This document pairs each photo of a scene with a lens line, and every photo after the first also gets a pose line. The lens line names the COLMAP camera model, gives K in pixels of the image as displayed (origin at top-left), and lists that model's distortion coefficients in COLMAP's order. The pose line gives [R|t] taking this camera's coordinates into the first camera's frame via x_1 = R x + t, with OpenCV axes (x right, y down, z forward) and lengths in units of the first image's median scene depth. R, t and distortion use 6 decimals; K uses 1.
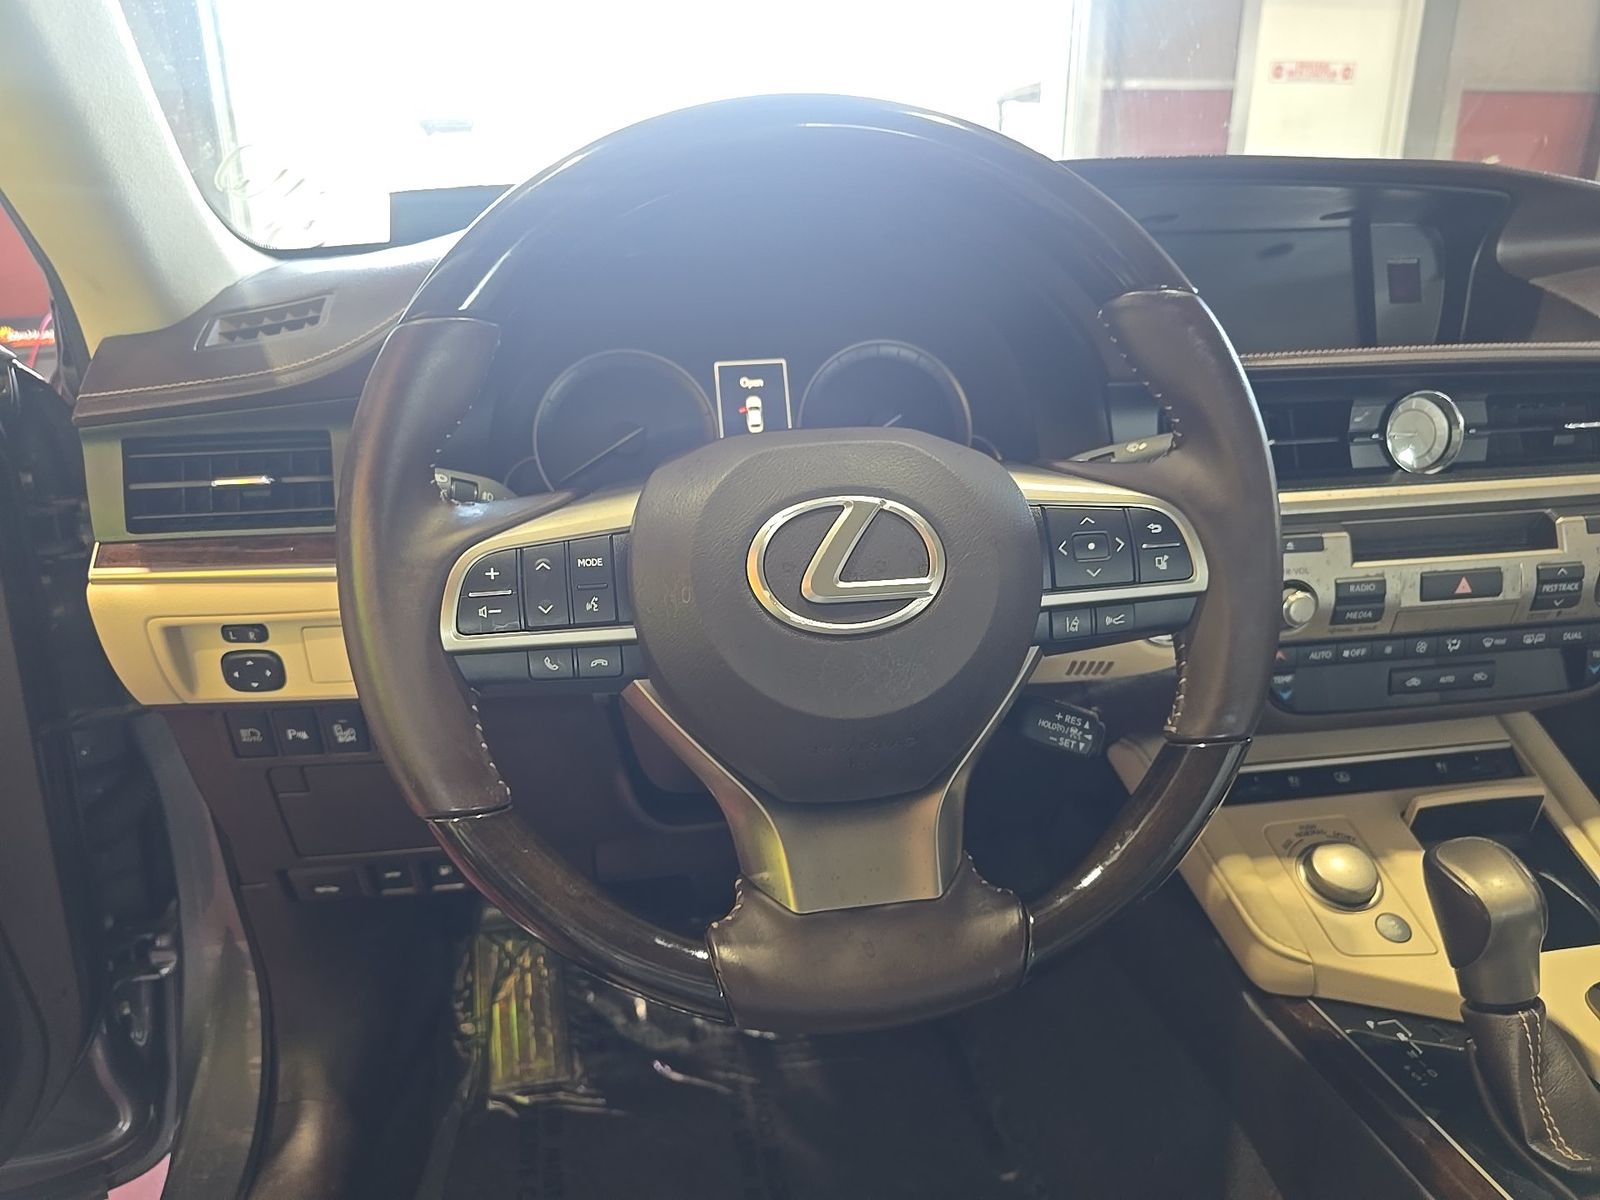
lens RADIAL K [[1082.9, 0, 791.9], [0, 1082.9, 593.6], [0, 0, 1]] dist [0.024260, -0.026496]
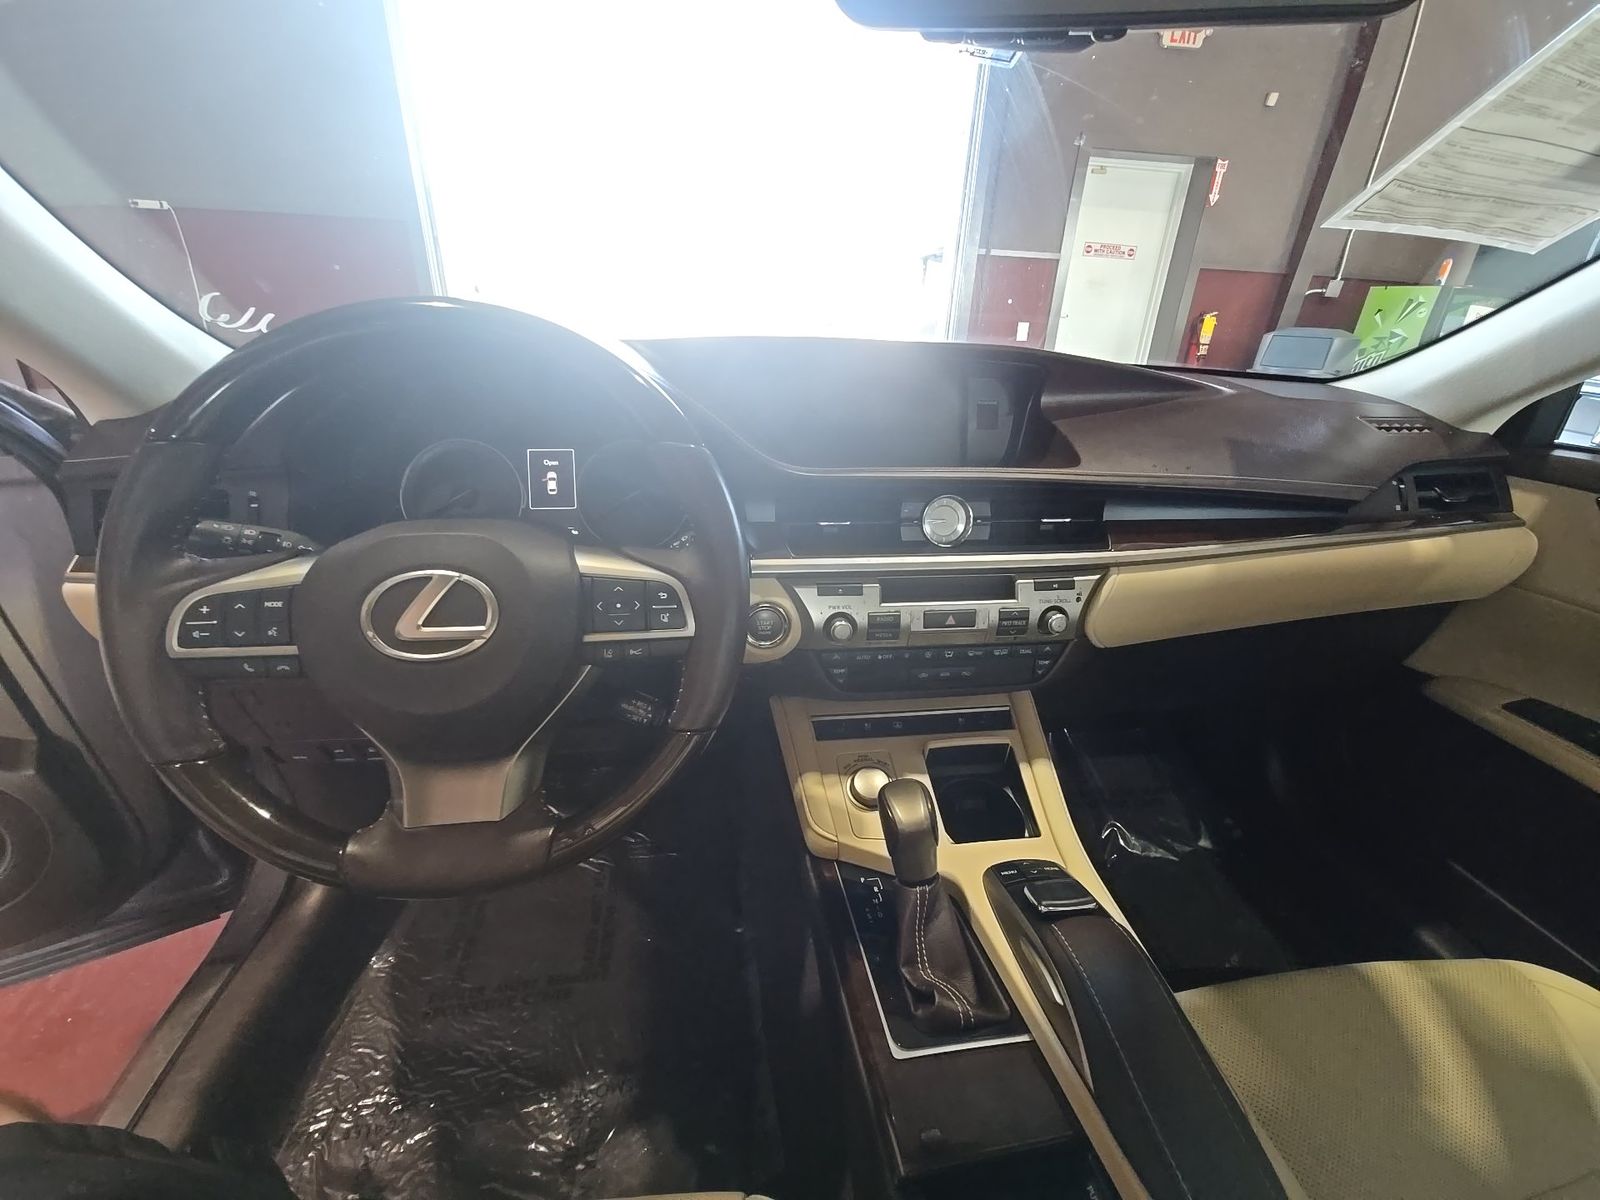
lens RADIAL K [[638.7, 0, 804.5], [0, 638.7, 607.3], [0, 0, 1]] dist [0.001342, -0.000265]
pose [[0.998676, 0.050129, 0.011526, 0.387809], [-0.050949, 0.994845, 0.087676, -0.098489], [-0.007071, -0.088147, 0.996082, 0.053976]]
